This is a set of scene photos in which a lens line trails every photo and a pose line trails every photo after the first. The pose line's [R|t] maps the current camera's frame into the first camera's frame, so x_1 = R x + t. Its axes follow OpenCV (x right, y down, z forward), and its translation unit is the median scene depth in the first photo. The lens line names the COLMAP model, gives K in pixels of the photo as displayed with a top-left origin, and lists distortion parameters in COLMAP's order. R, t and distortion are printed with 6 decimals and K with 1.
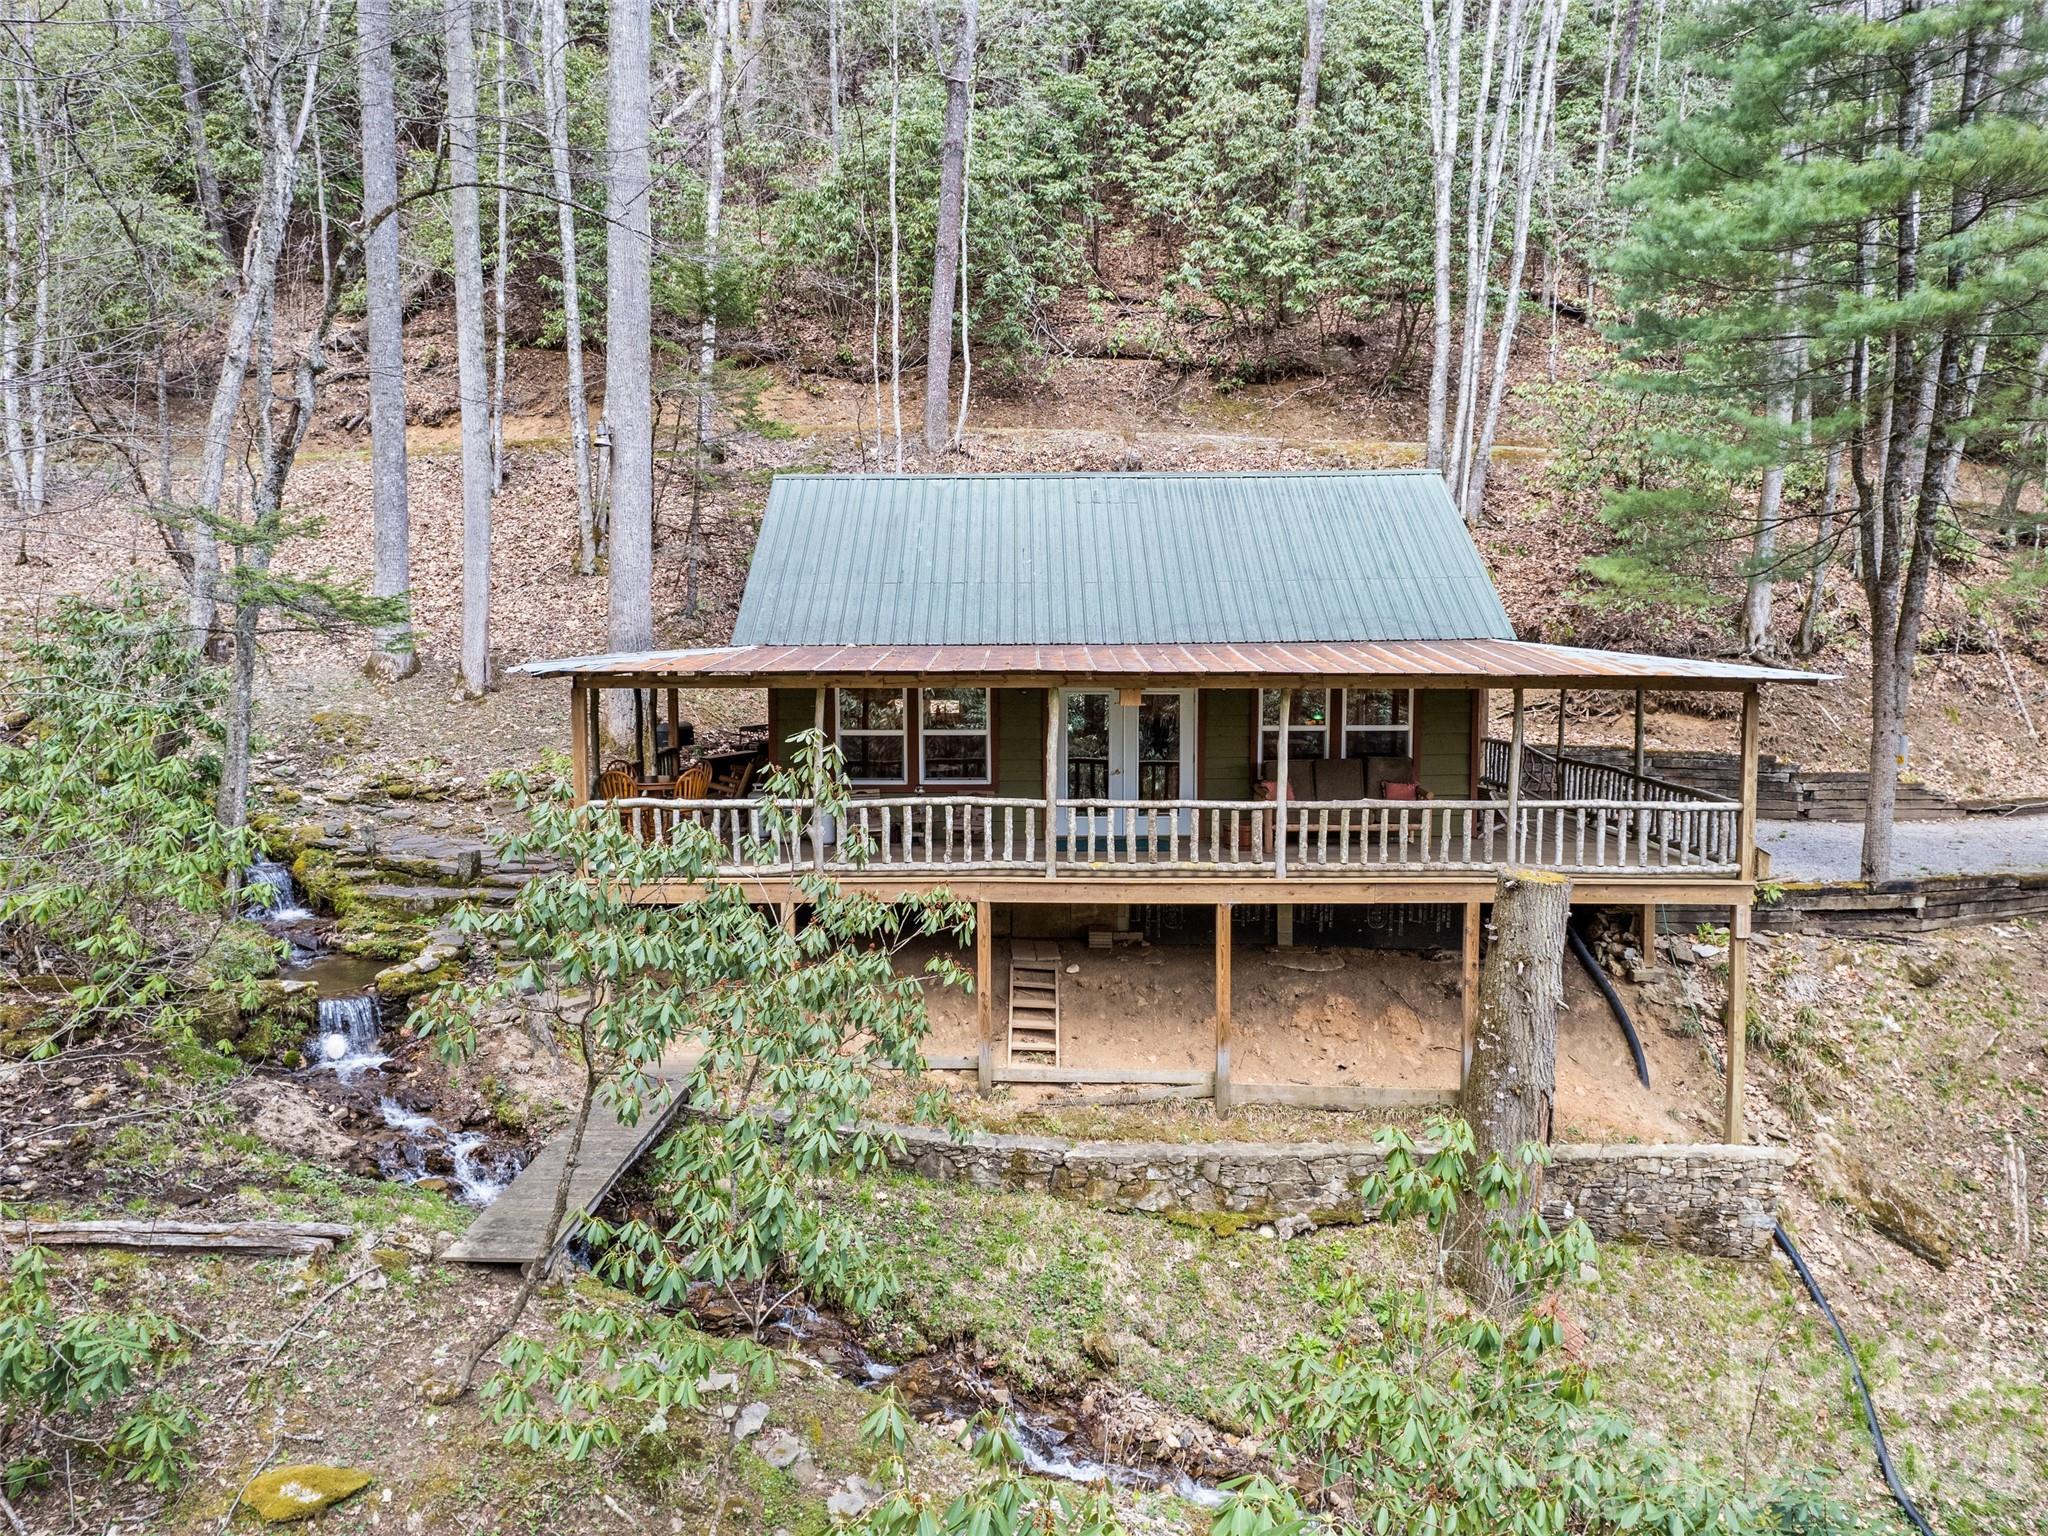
lens RADIAL K [[1457.2, 0, 1032.5], [0, 1457.2, 766.8], [0, 0, 1]] dist [-0.079797, 0.060594]
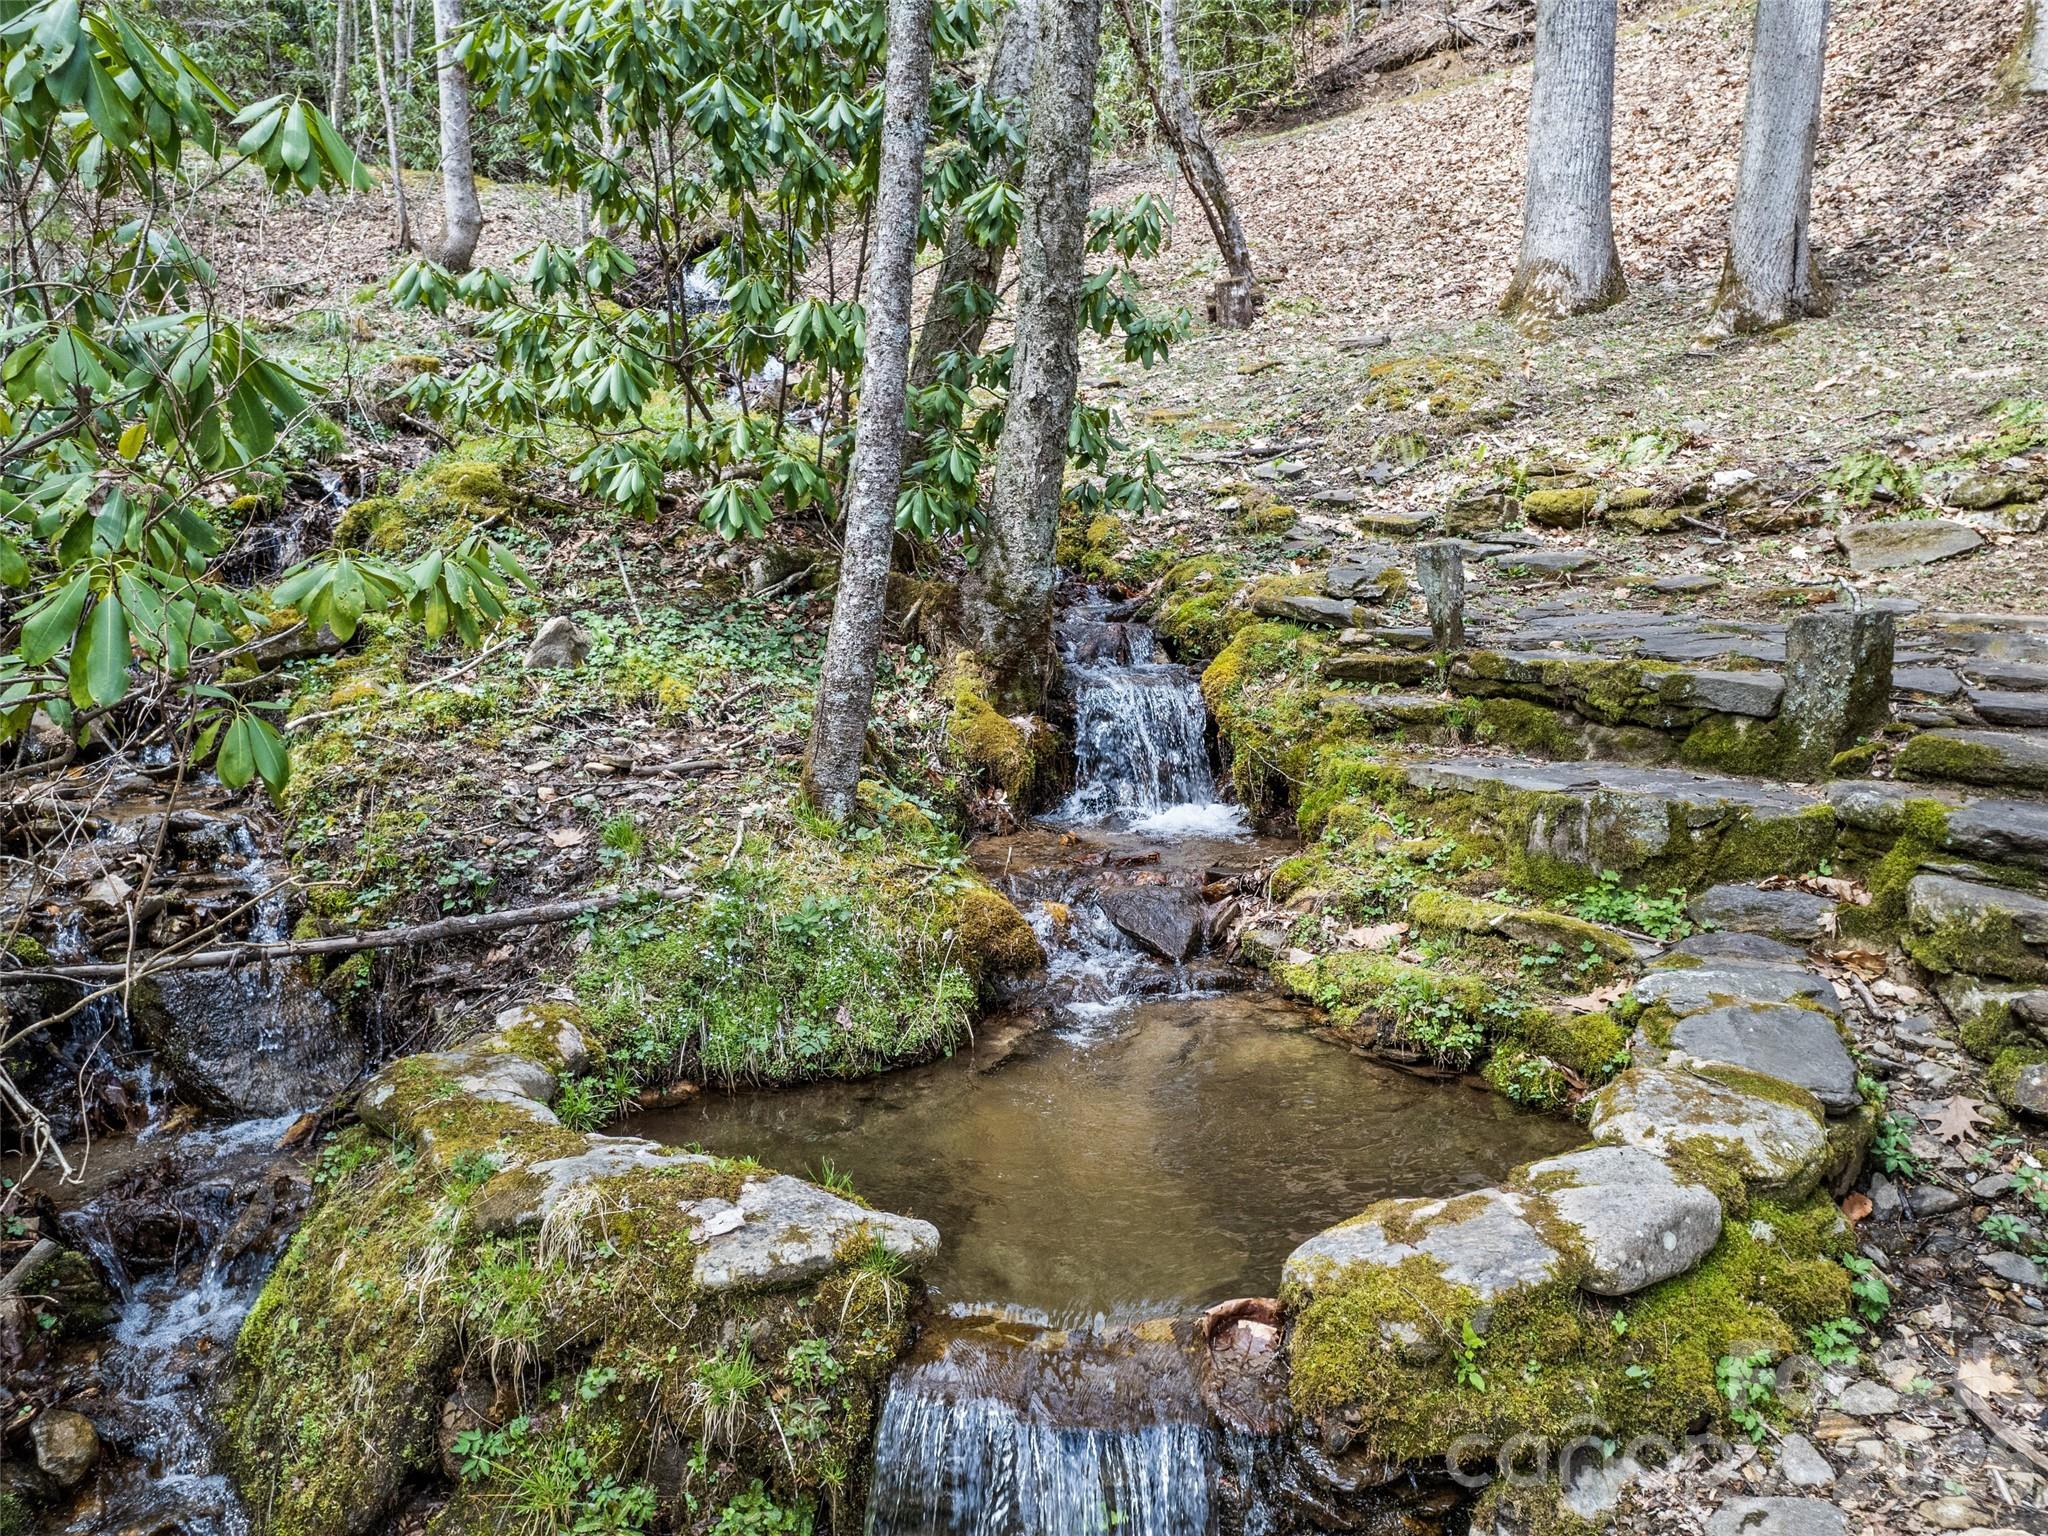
lens RADIAL K [[1457.2, 0, 1032.5], [0, 1457.2, 766.8], [0, 0, 1]] dist [-0.079797, 0.060594]
pose [[0.718308, 0.080563, -0.691045, -0.320604], [-0.055699, 0.996744, 0.058307, 0.074581], [0.693492, -0.003392, 0.720456, 0.742187]]
